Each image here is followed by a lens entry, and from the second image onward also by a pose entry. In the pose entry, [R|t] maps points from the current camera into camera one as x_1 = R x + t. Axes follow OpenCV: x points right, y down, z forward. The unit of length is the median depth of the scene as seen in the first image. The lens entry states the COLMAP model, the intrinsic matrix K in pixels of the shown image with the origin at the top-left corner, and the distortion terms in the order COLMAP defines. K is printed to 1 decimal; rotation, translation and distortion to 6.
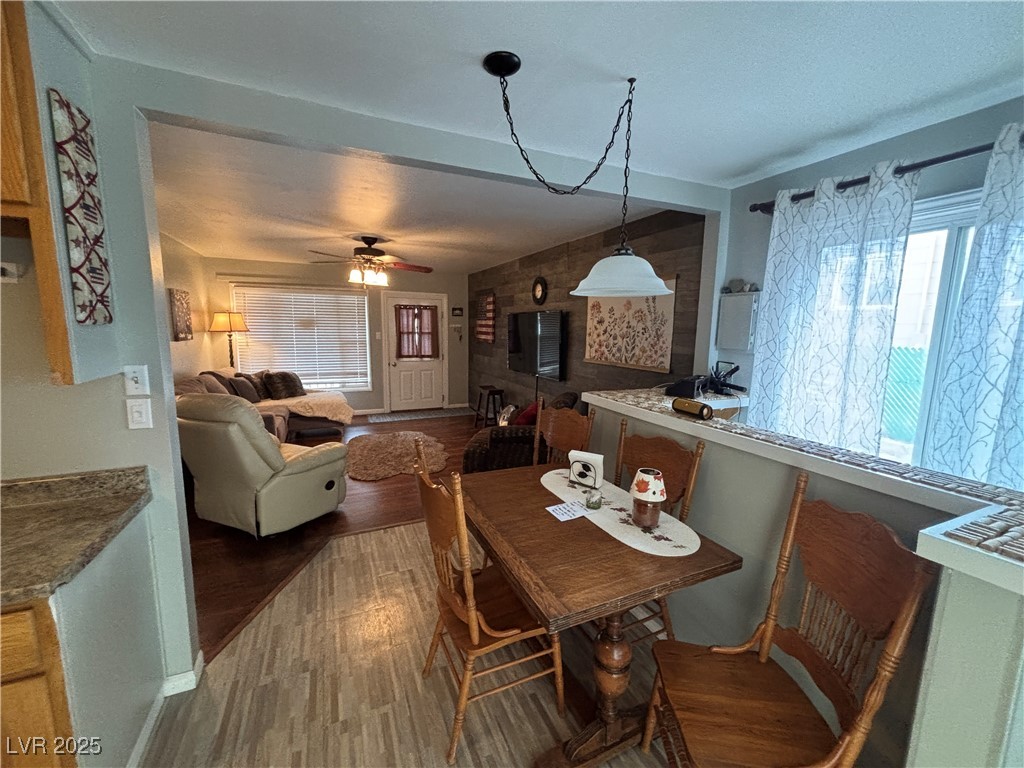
lens RADIAL K [[413.4, 0, 511.0], [0, 413.4, 385.7], [0, 0, 1]] dist [0.013311, -0.006960]
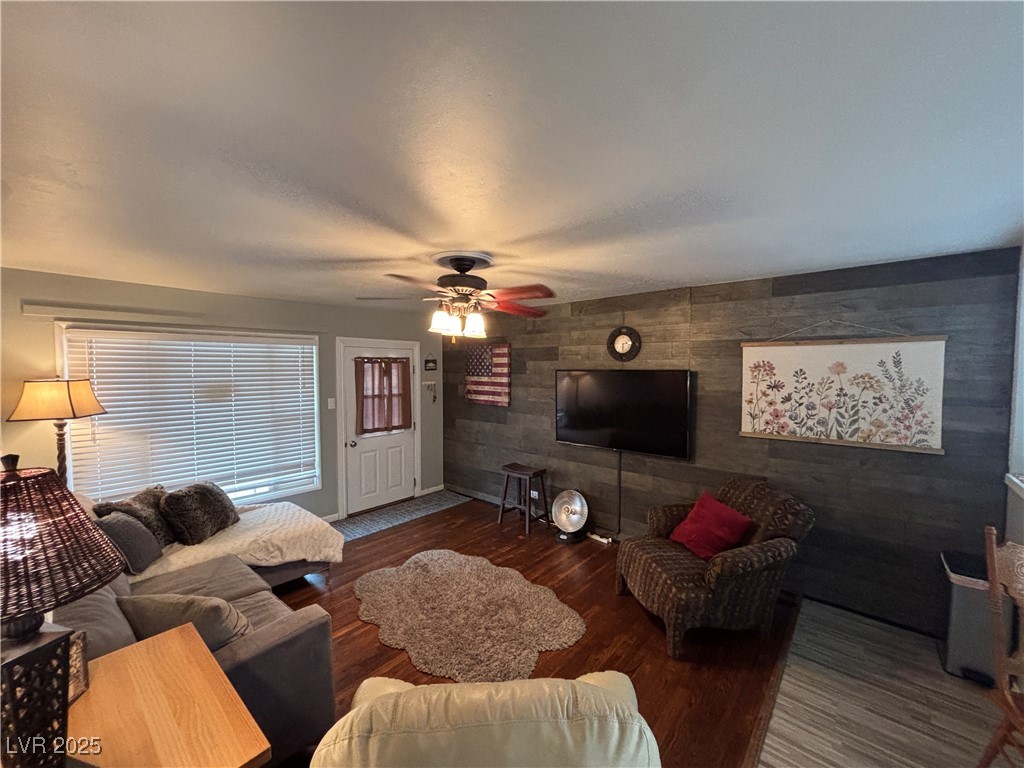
lens RADIAL K [[413.4, 0, 511.0], [0, 413.4, 385.7], [0, 0, 1]] dist [0.013311, -0.006960]
pose [[0.908662, -0.035630, 0.416008, -0.390417], [0.074749, 0.994137, -0.078125, -0.088471], [-0.410786, 0.102086, 0.905999, 0.323292]]
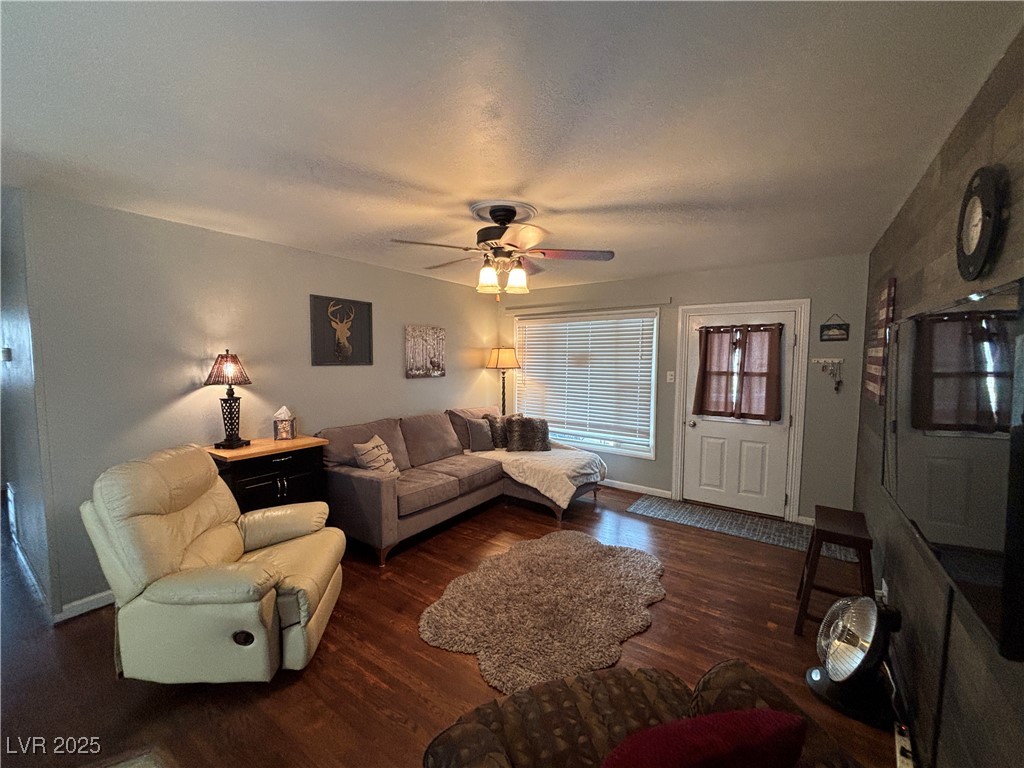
lens RADIAL K [[413.4, 0, 511.0], [0, 413.4, 385.7], [0, 0, 1]] dist [0.013311, -0.006960]
pose [[0.509433, 0.047992, -0.859171, 0.125032], [-0.119464, 0.992719, -0.015382, -0.079203], [0.852178, 0.110476, 0.511457, 0.540602]]
